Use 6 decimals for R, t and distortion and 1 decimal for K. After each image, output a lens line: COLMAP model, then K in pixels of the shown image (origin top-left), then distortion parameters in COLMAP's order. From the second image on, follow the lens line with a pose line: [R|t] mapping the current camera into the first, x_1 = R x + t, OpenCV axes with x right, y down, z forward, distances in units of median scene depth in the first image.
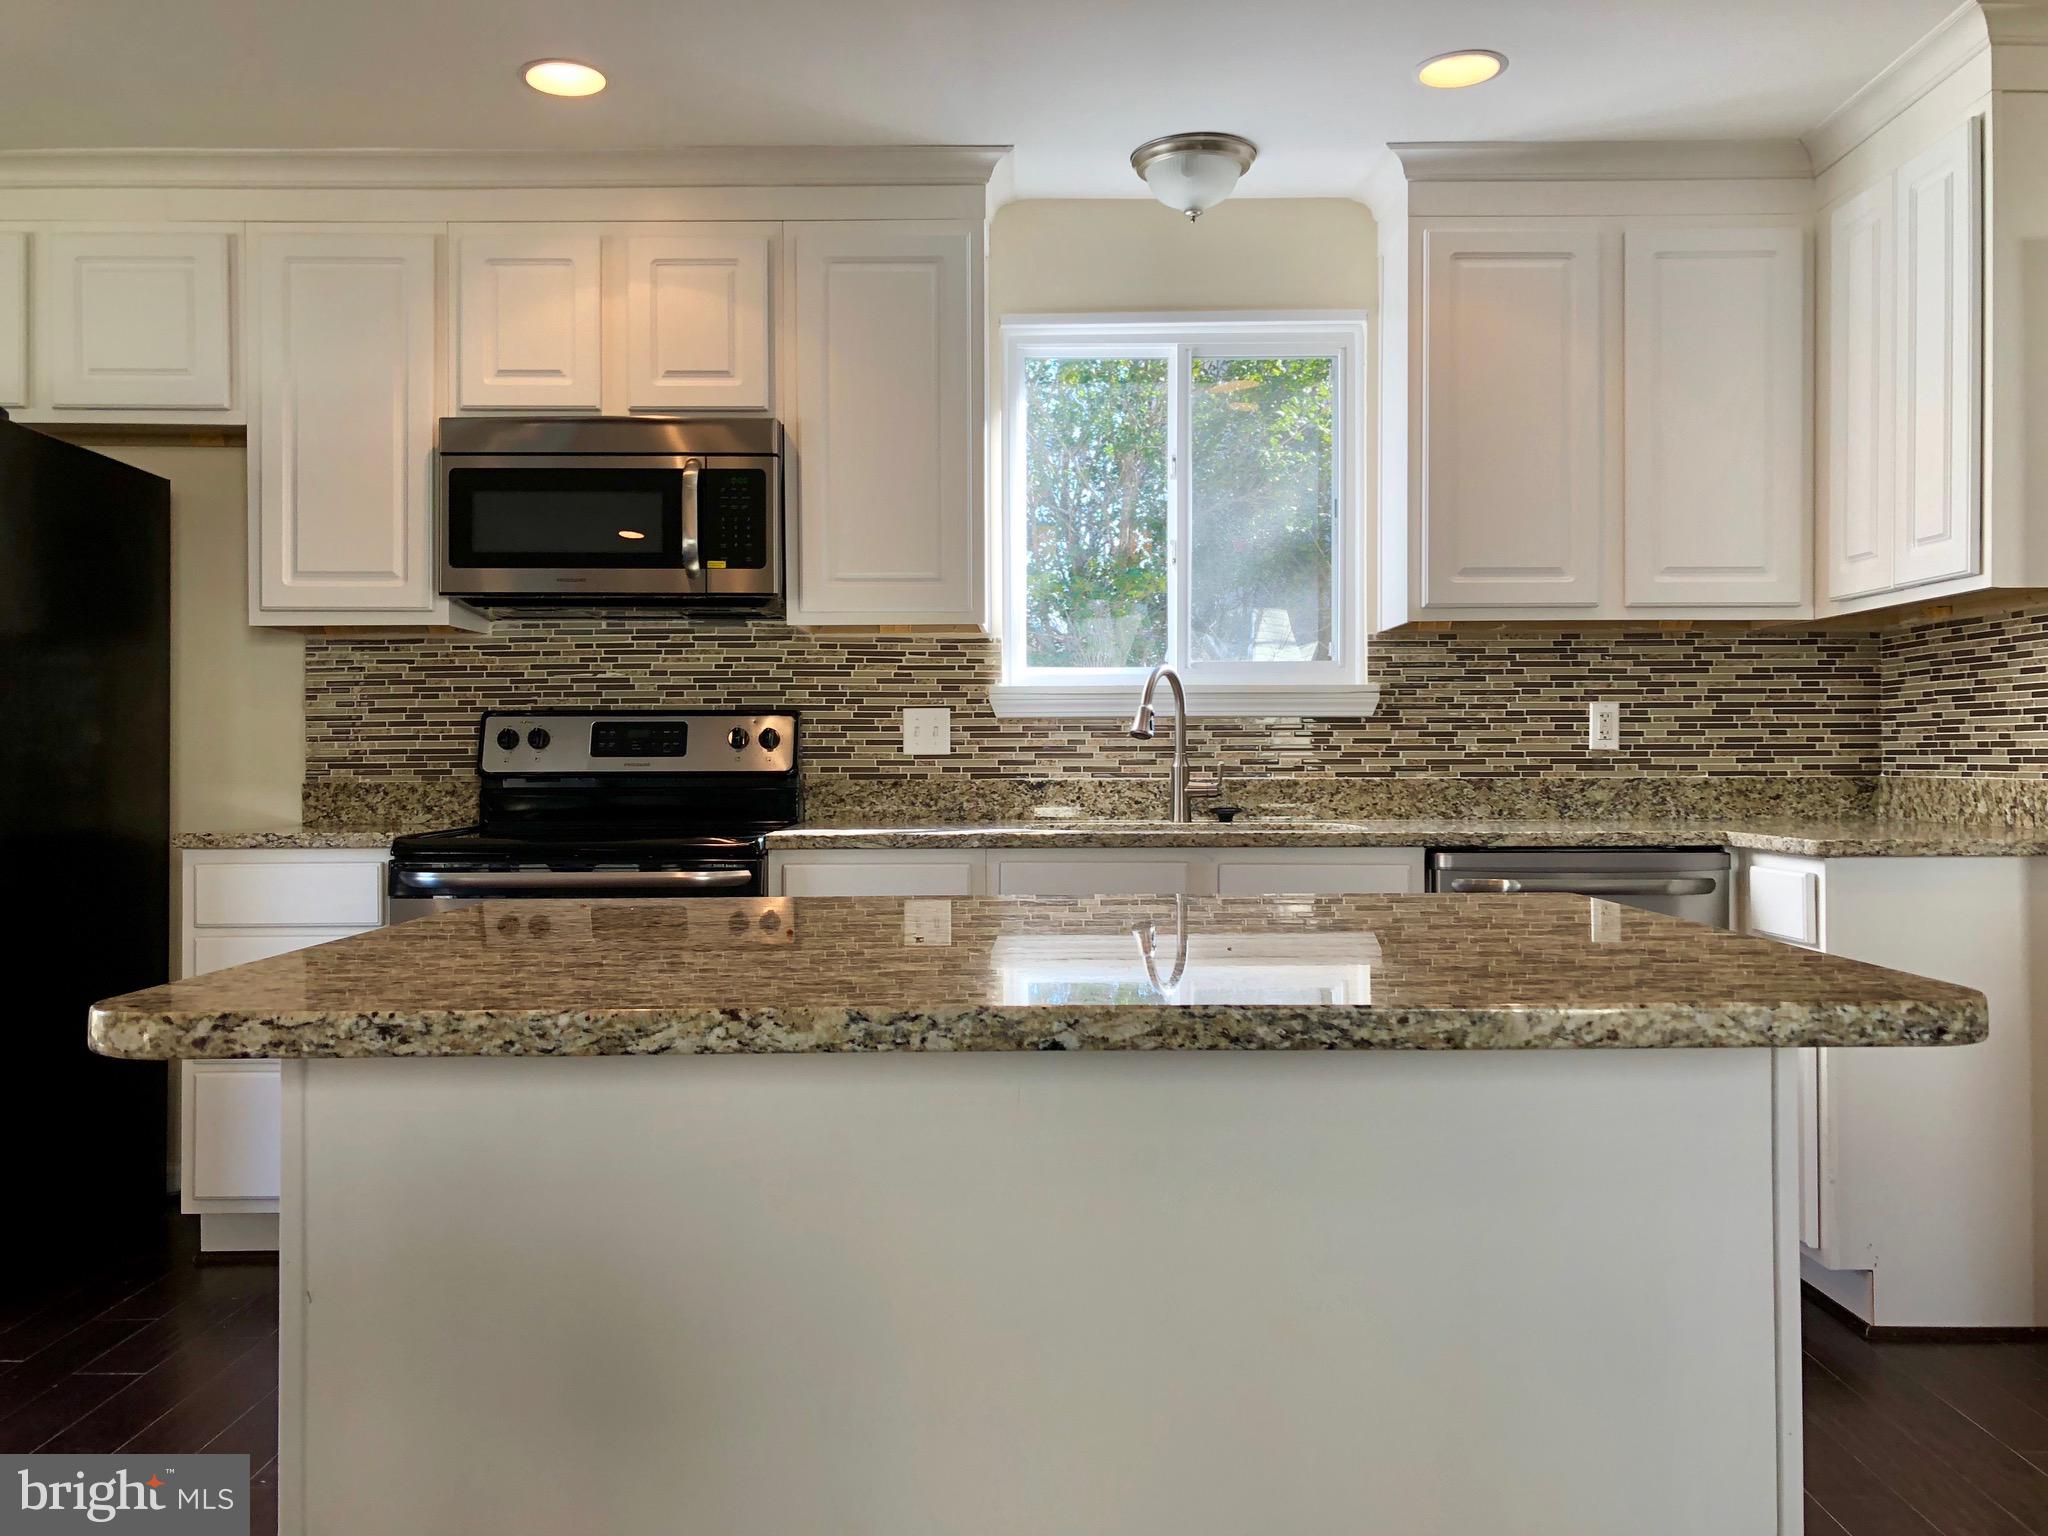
lens RADIAL K [[1691.2, 0, 1029.9], [0, 1691.2, 770.9], [0, 0, 1]] dist [0.049406, -0.024548]
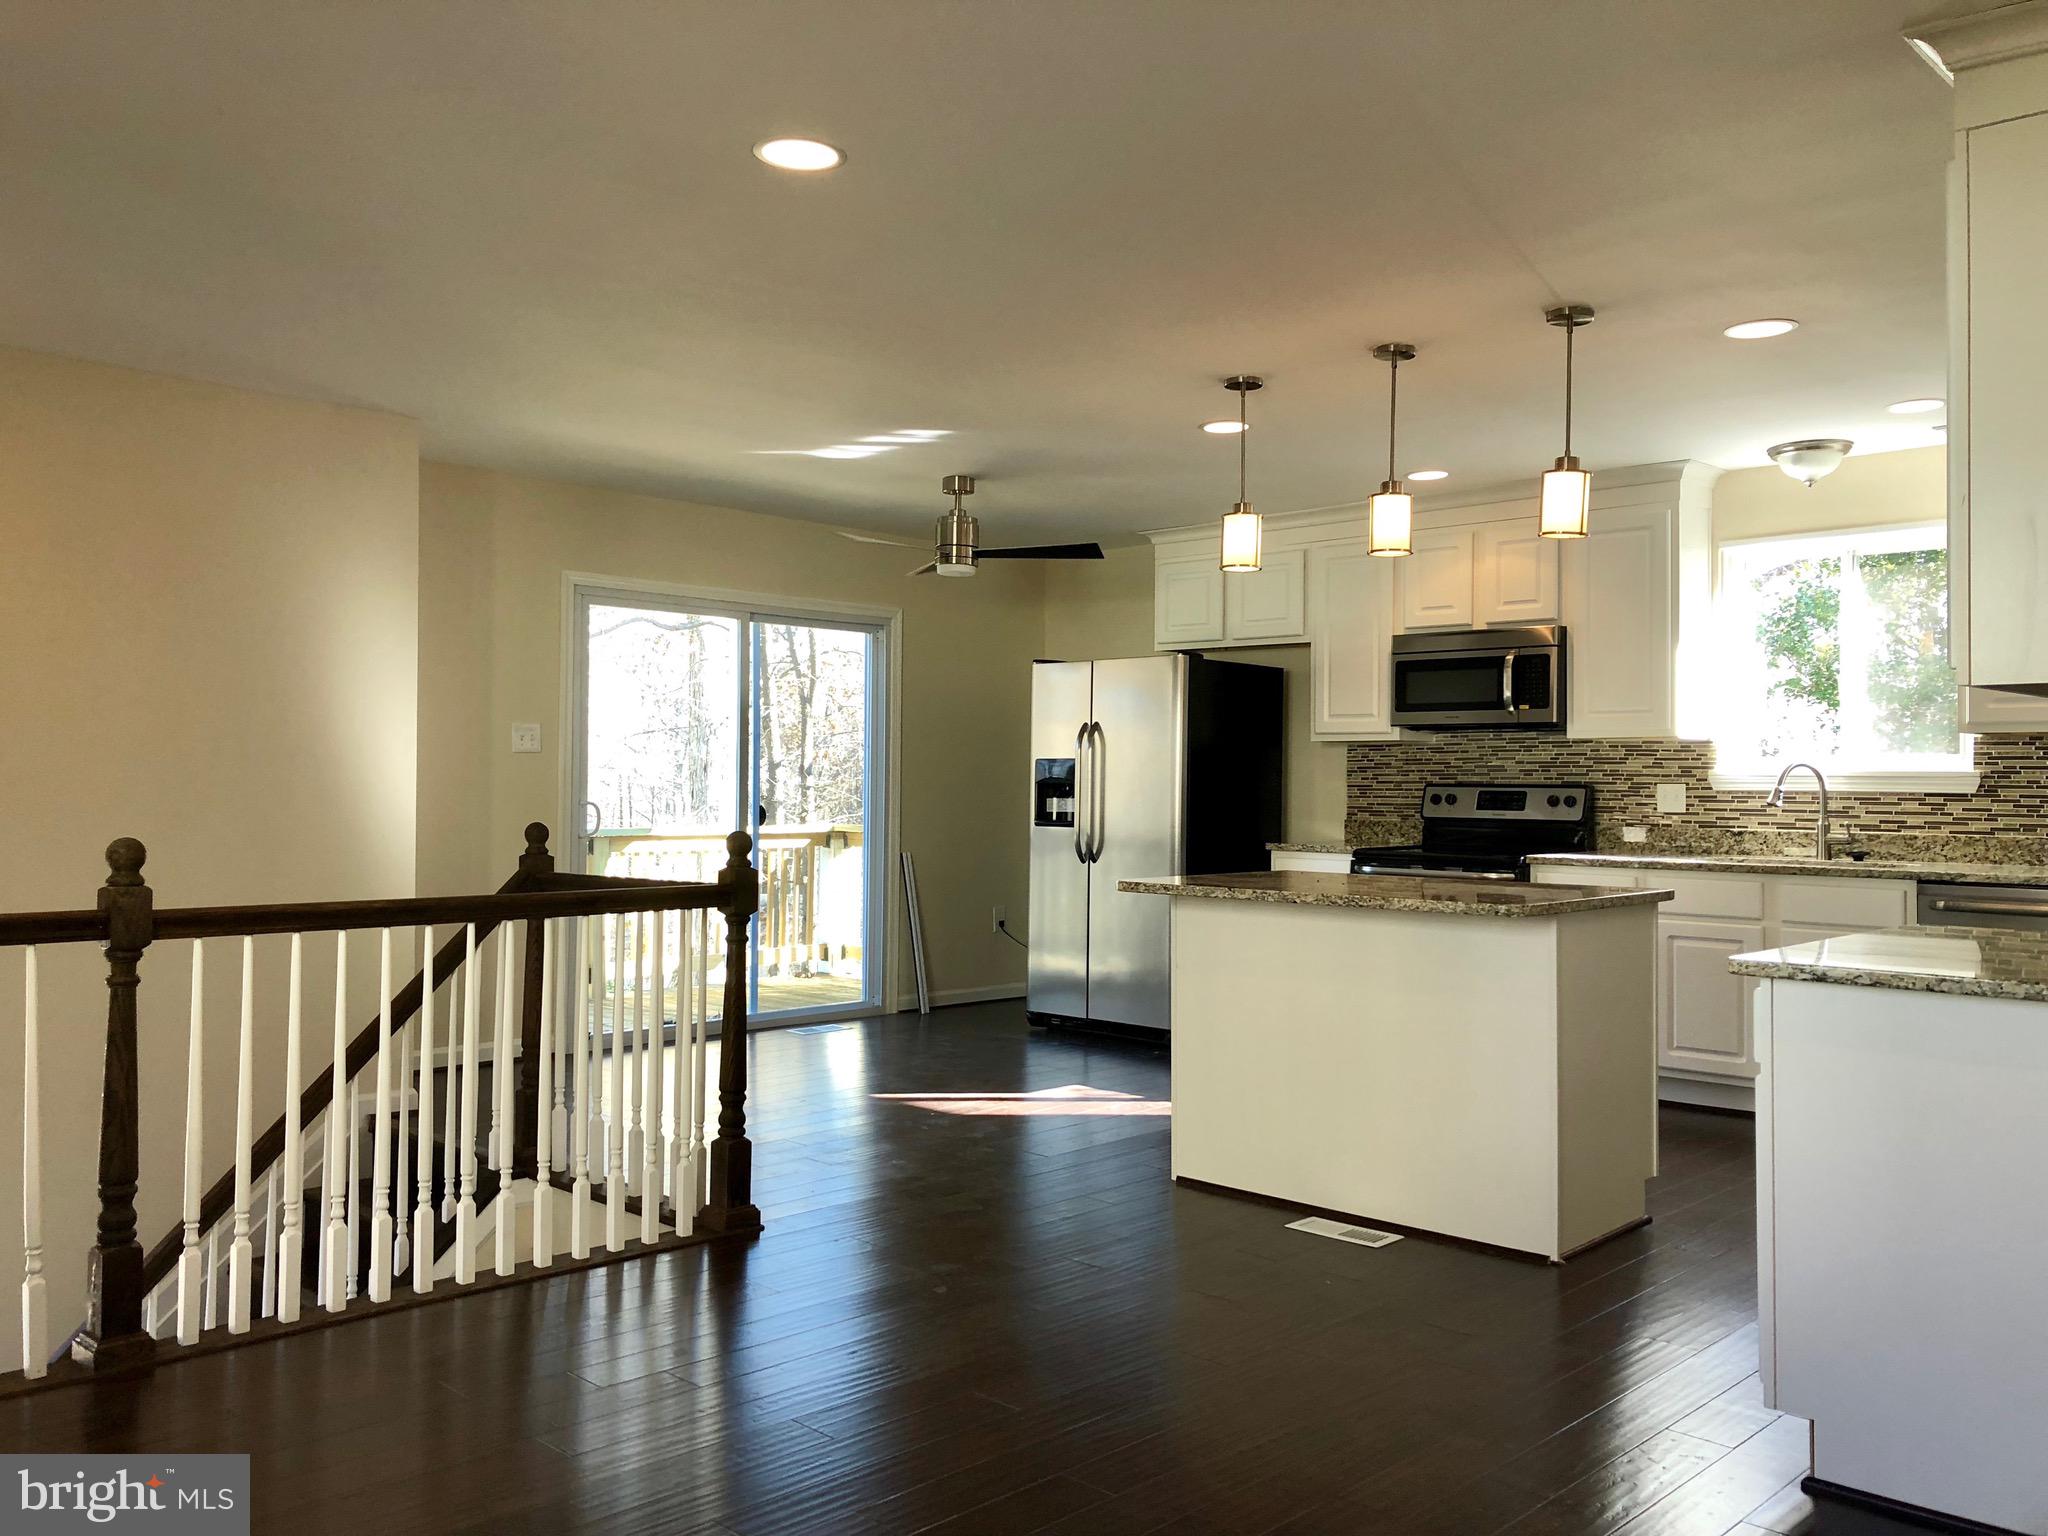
lens RADIAL K [[1809.8, 0, 1024.1], [0, 1809.8, 771.4], [0, 0, 1]] dist [0.106758, -0.021334]
pose [[0.730117, 0.006371, -0.683293, 0.704223], [-0.013768, 0.999891, -0.005389, -0.031316], [0.683184, 0.013342, 0.730124, -0.739142]]
